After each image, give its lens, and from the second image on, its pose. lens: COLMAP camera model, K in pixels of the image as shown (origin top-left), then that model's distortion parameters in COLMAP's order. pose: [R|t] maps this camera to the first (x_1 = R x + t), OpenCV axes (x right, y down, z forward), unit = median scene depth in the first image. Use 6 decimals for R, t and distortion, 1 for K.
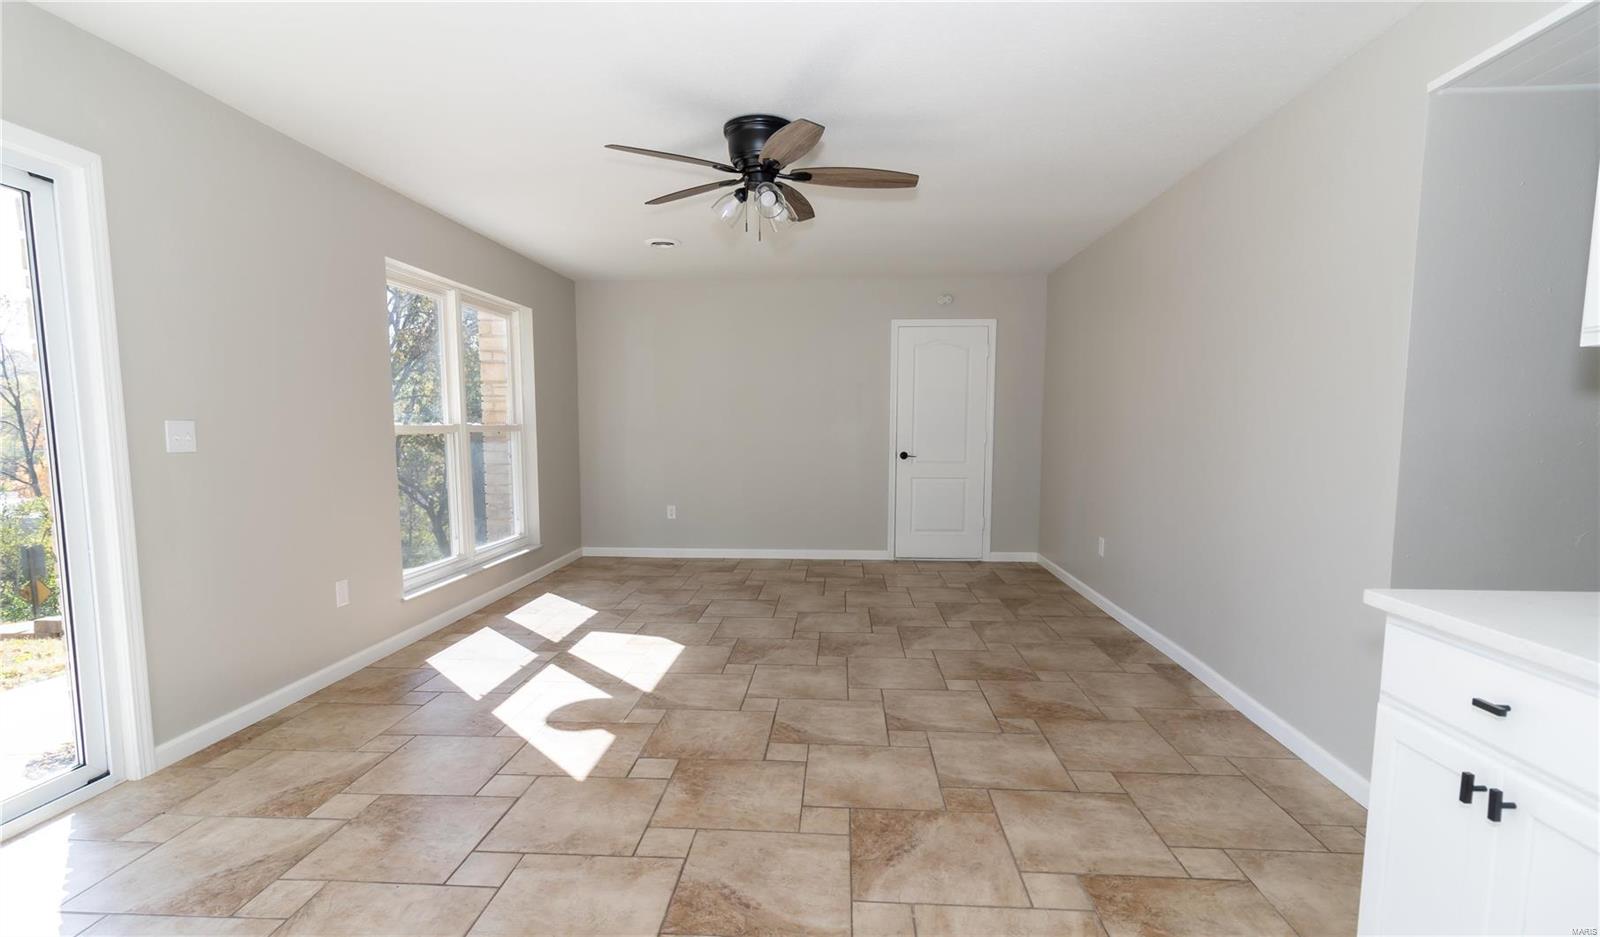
lens RADIAL K [[735.5, 0, 796.5], [0, 735.5, 500.8], [0, 0, 1]] dist [0.000533, -0.000508]
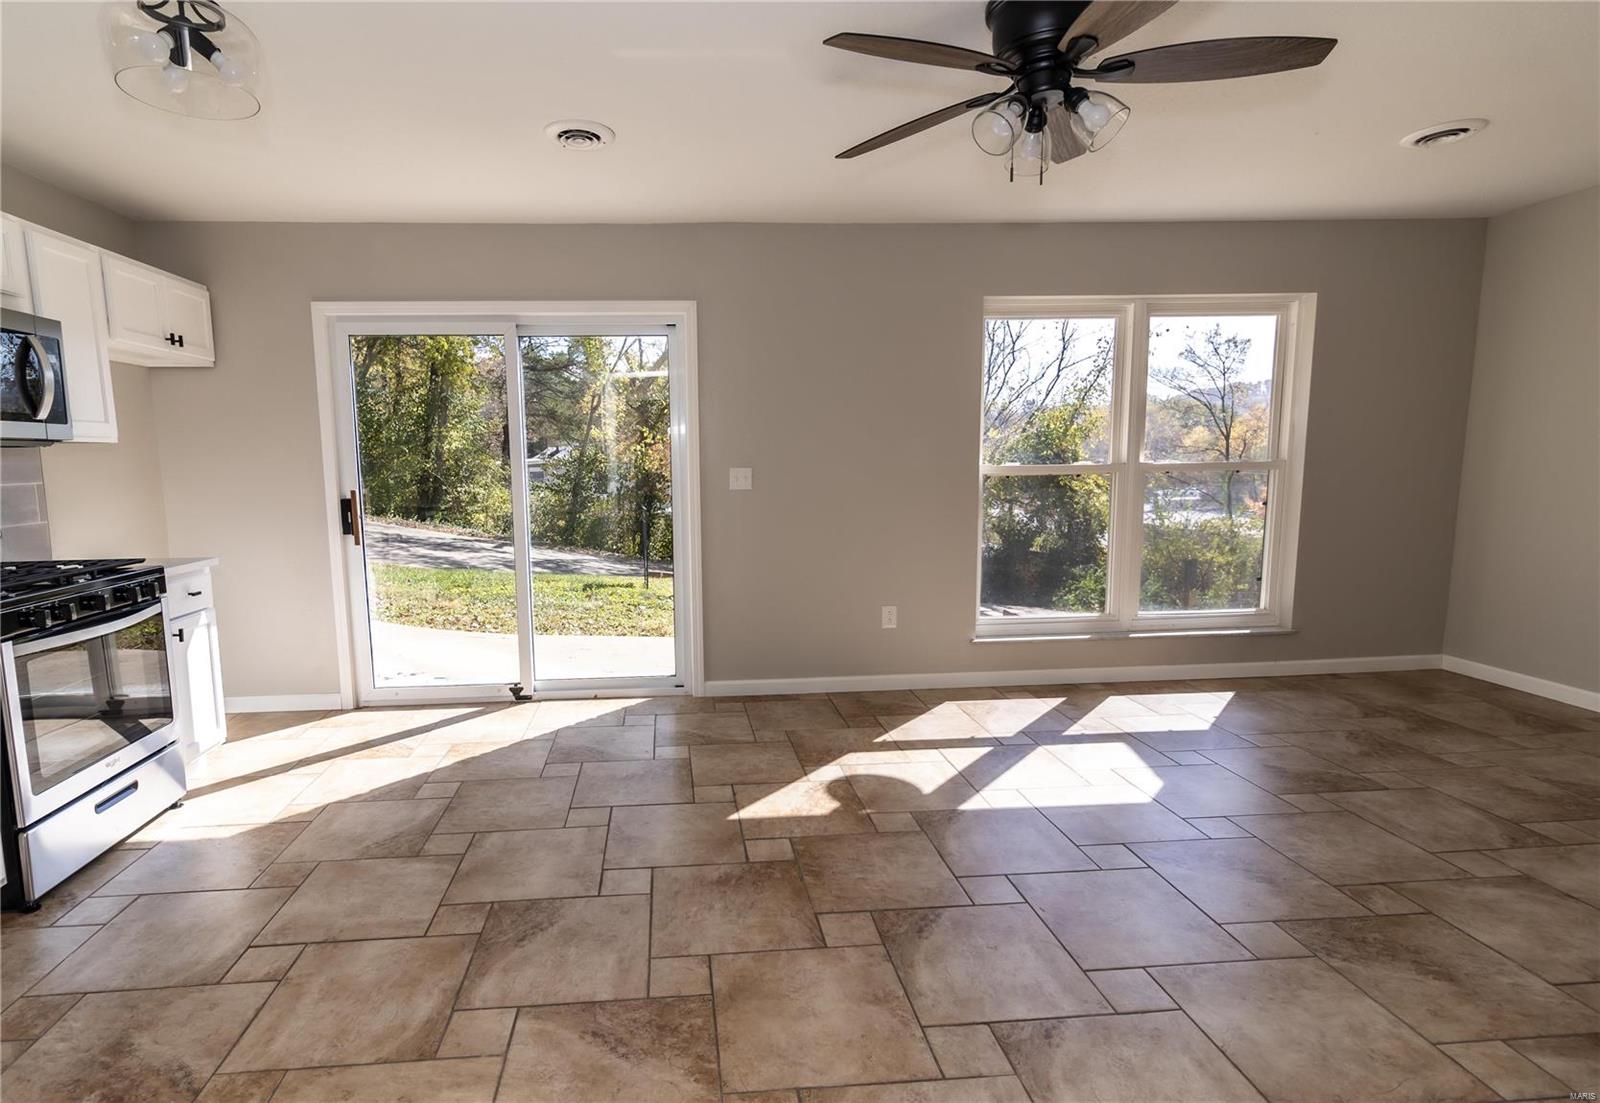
lens RADIAL K [[797.0, 0, 725.6], [0, 797.0, 568.8], [0, 0, 1]] dist [0.000505, 0.001720]
pose [[0.134182, 0.133001, -0.981991, 0.541955], [-0.084907, 0.988851, 0.122328, -0.076707], [0.987313, 0.066963, 0.143979, 0.571340]]
